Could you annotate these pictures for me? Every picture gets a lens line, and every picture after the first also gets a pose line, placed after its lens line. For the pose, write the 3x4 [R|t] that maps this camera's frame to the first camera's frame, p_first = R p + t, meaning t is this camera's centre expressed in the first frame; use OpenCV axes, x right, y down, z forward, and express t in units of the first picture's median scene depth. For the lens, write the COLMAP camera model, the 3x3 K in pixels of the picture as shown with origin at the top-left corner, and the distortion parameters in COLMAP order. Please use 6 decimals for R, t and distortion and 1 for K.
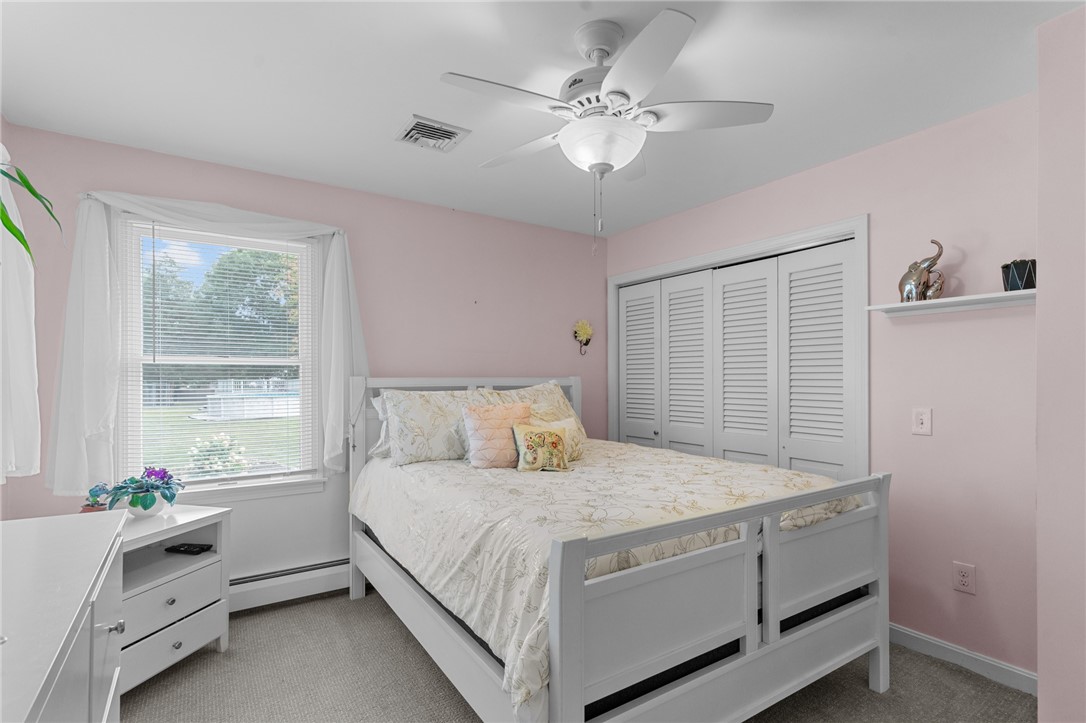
lens RADIAL K [[521.0, 0, 547.1], [0, 521.0, 372.8], [0, 0, 1]] dist [0.003192, 0.000499]
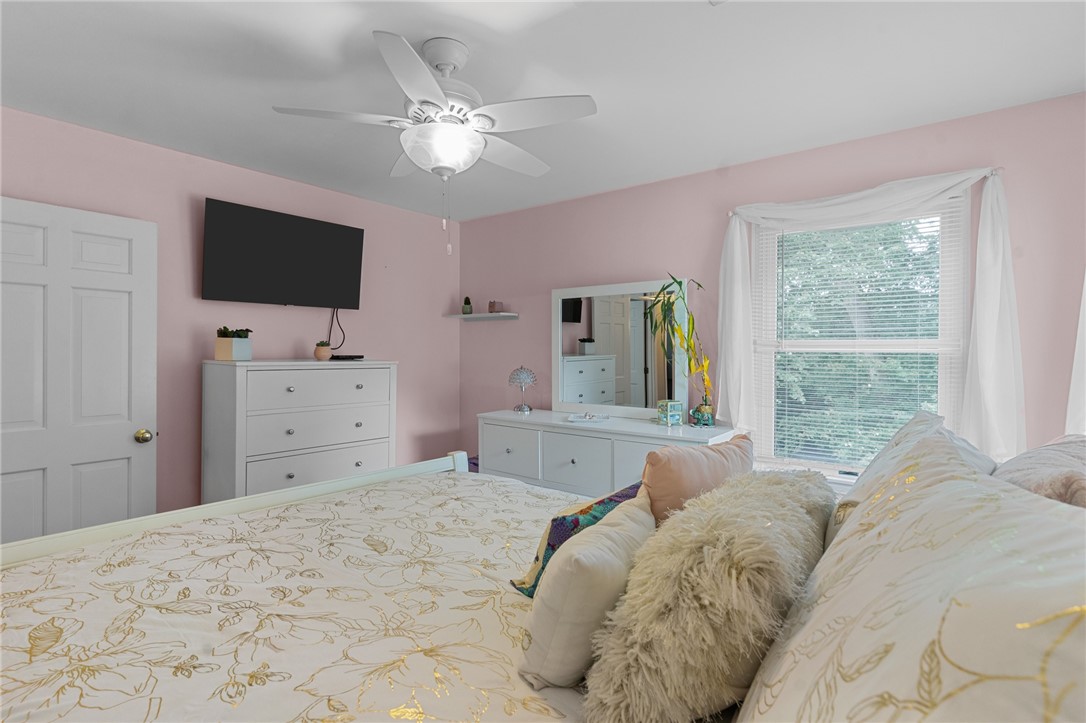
lens RADIAL K [[529.9, 0, 536.3], [0, 529.9, 359.4], [0, 0, 1]] dist [0.002751, 0.001284]
pose [[-0.953641, -0.003825, -0.300923, -0.054085], [-0.005637, 0.999971, 0.005154, -0.015901], [0.300895, 0.006611, -0.953634, 1.850570]]
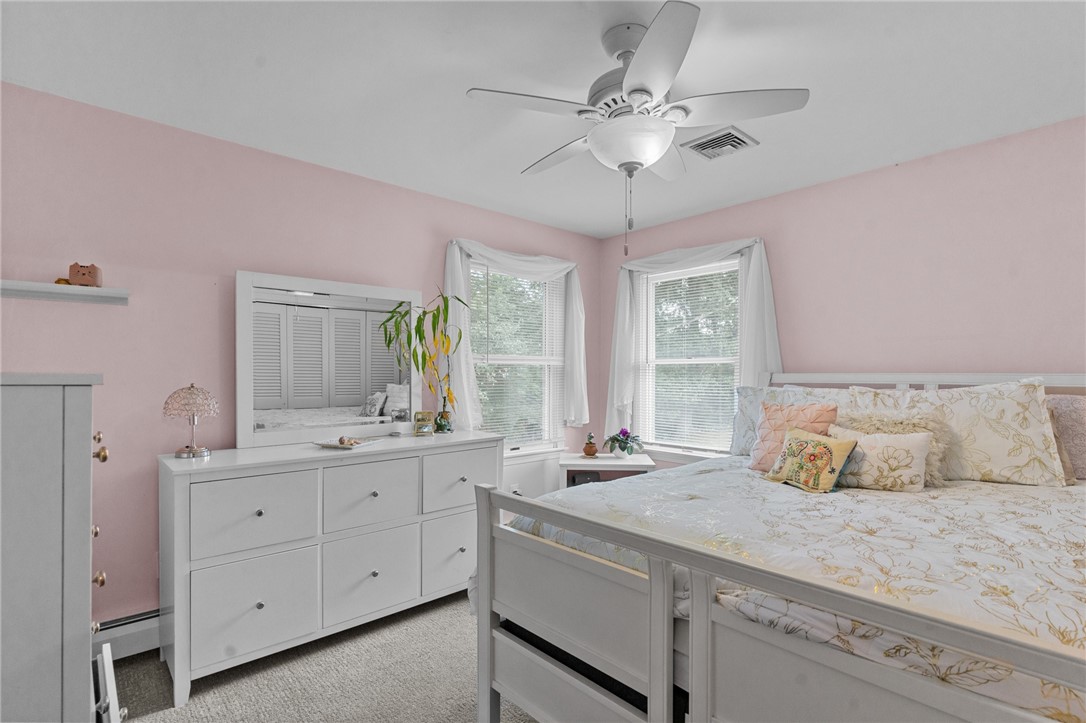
lens RADIAL K [[521.0, 0, 547.1], [0, 521.0, 372.8], [0, 0, 1]] dist [0.003192, 0.000499]
pose [[0.147765, -0.001536, -0.989021, 0.769622], [0.009640, 0.999954, -0.000112, 0.004461], [0.988976, -0.009518, 0.147773, 0.493651]]
